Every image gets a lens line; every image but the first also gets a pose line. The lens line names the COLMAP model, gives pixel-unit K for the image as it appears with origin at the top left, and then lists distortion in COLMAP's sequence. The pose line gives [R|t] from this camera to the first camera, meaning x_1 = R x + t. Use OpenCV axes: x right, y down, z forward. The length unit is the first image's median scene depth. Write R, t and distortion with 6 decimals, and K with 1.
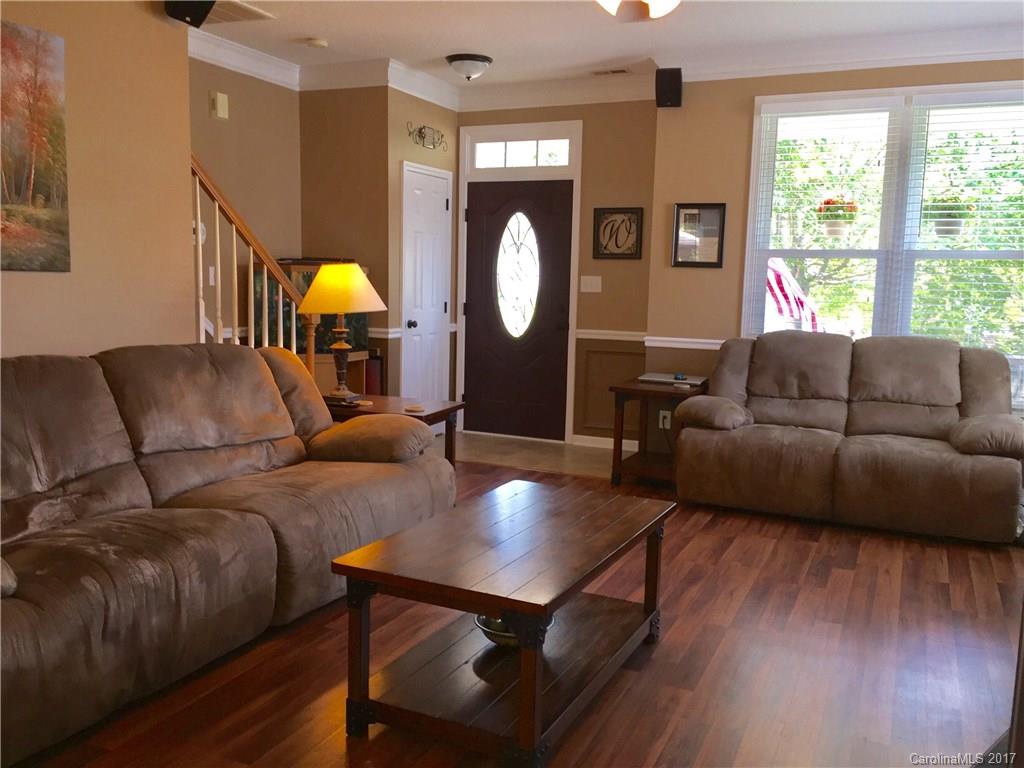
lens RADIAL K [[871.9, 0, 512.0], [0, 871.9, 384.0], [0, 0, 1]] dist [0.096080, -0.139302]
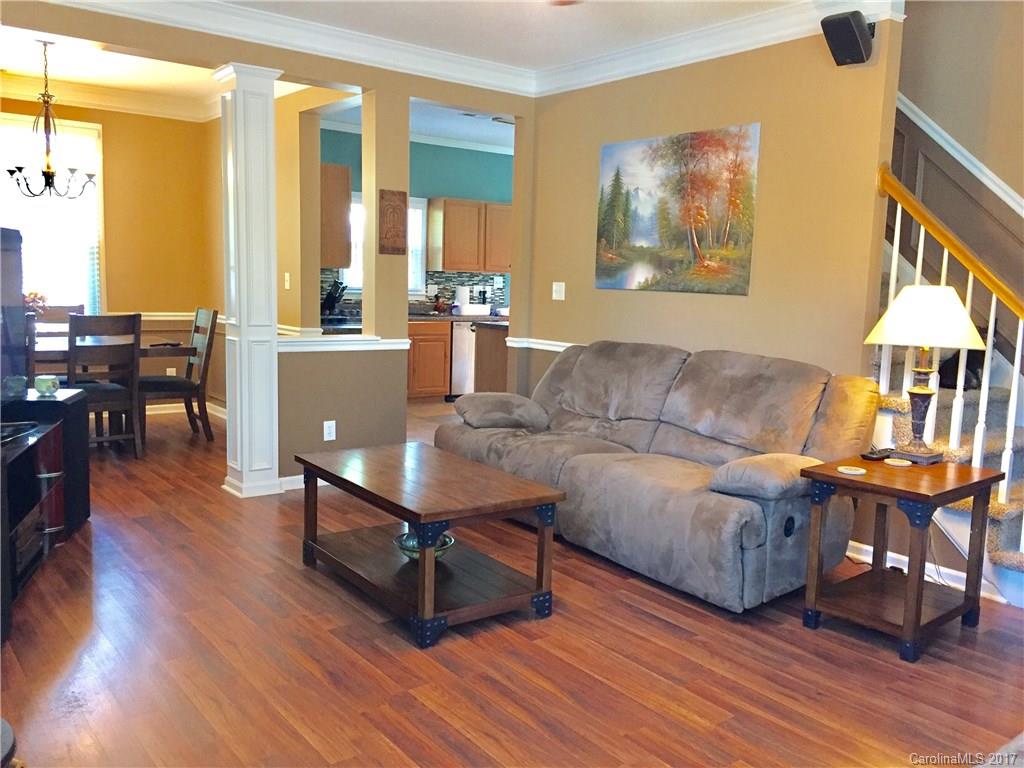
lens RADIAL K [[871.9, 0, 512.0], [0, 871.9, 384.0], [0, 0, 1]] dist [0.096080, -0.139302]
pose [[-0.462175, 0.070355, -0.883993, 0.900170], [-0.149858, 0.976315, 0.156052, -0.155711], [0.874035, 0.204597, -0.440685, 1.357705]]
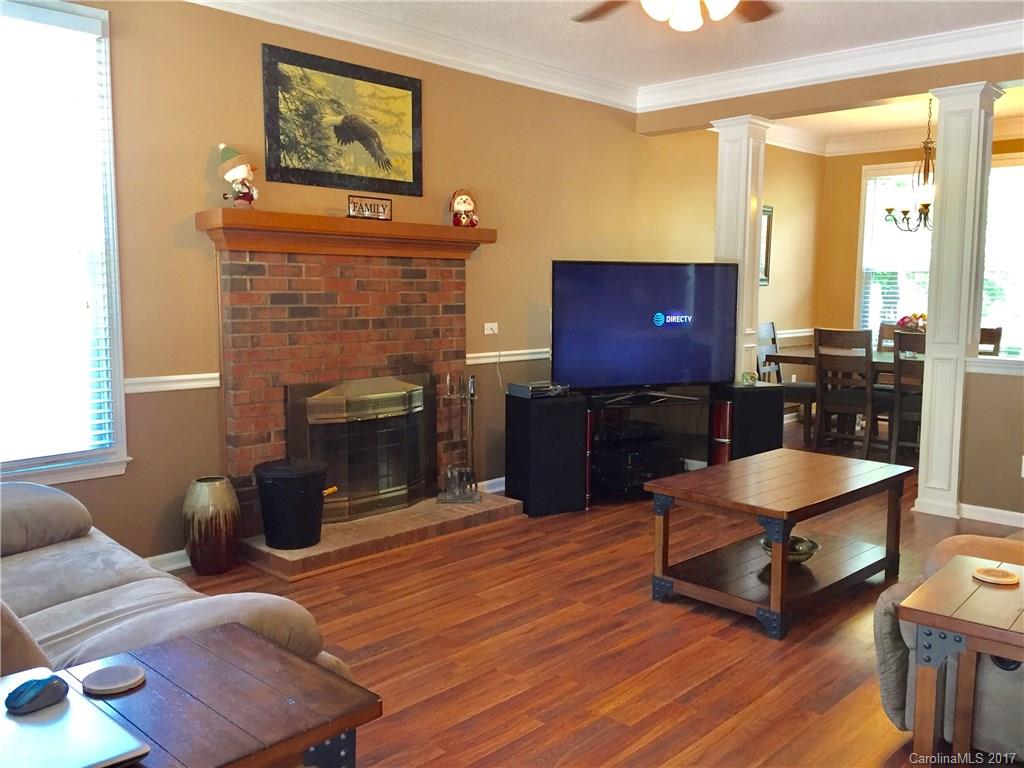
lens RADIAL K [[871.9, 0, 512.0], [0, 871.9, 384.0], [0, 0, 1]] dist [0.096080, -0.139302]
pose [[-0.946696, -0.062582, 0.315992, -0.009165], [0.012870, 0.972816, 0.231223, -0.243674], [-0.321873, 0.222965, -0.920155, 1.927697]]
